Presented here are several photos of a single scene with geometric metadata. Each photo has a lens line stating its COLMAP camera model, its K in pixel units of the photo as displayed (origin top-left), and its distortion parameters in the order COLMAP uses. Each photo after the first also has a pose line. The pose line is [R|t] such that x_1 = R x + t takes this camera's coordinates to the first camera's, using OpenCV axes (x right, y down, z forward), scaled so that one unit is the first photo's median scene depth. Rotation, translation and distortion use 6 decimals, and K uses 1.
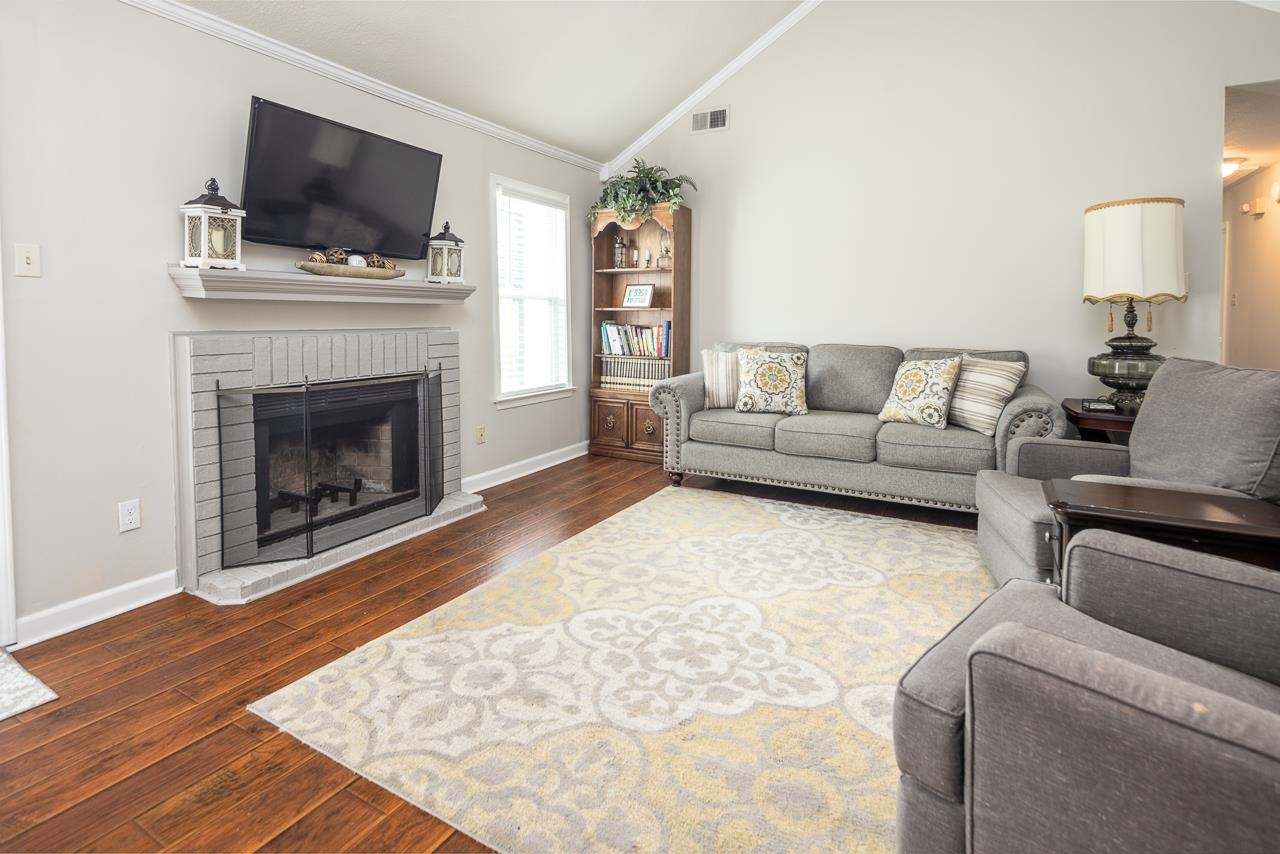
lens RADIAL K [[612.7, 0, 640.3], [0, 612.7, 406.3], [0, 0, 1]] dist [0.001421, -0.000214]
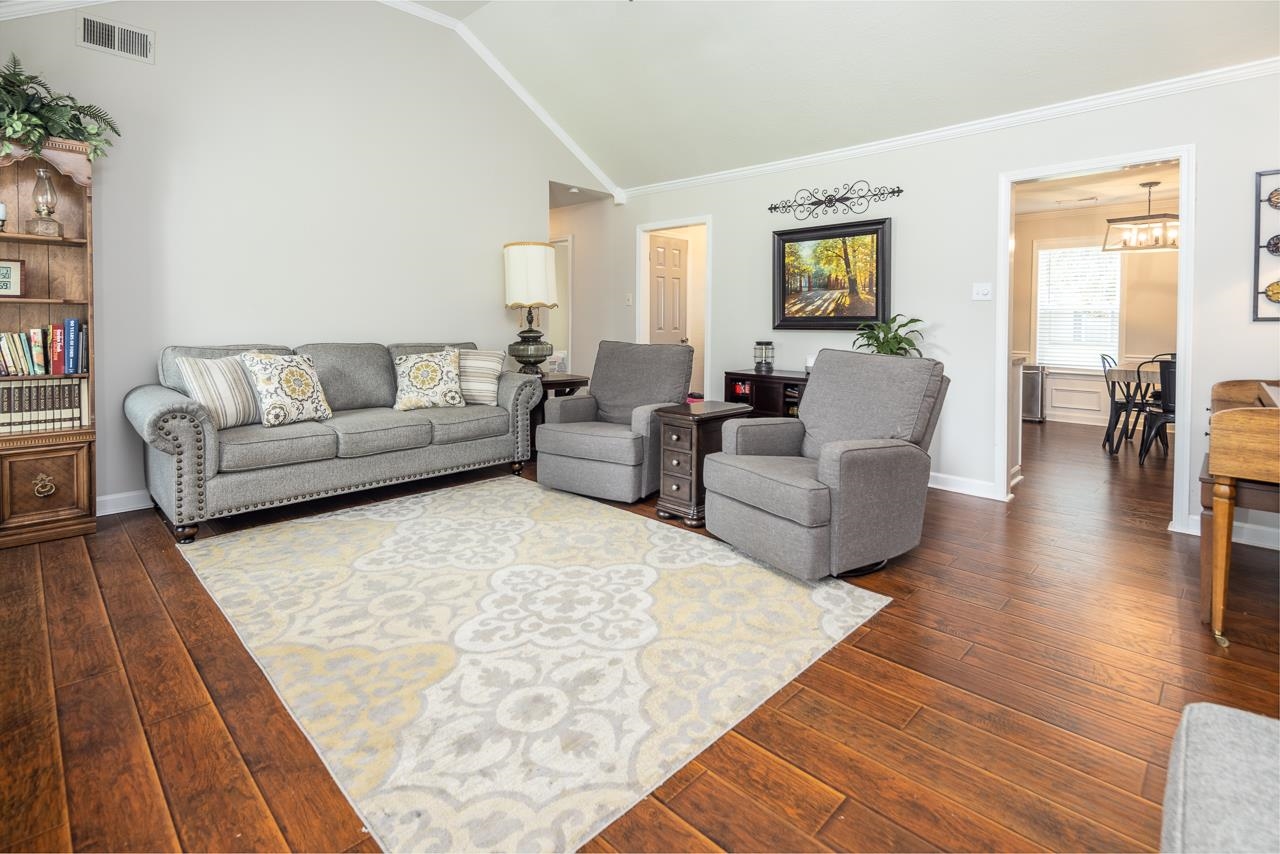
lens RADIAL K [[604.2, 0, 640.0], [0, 604.2, 413.7], [0, 0, 1]] dist [0.002698, 0.000386]
pose [[0.257286, -0.148195, 0.954904, -0.605578], [0.132367, 0.984261, 0.117087, -0.046809], [-0.957227, 0.096273, 0.272853, 0.330649]]
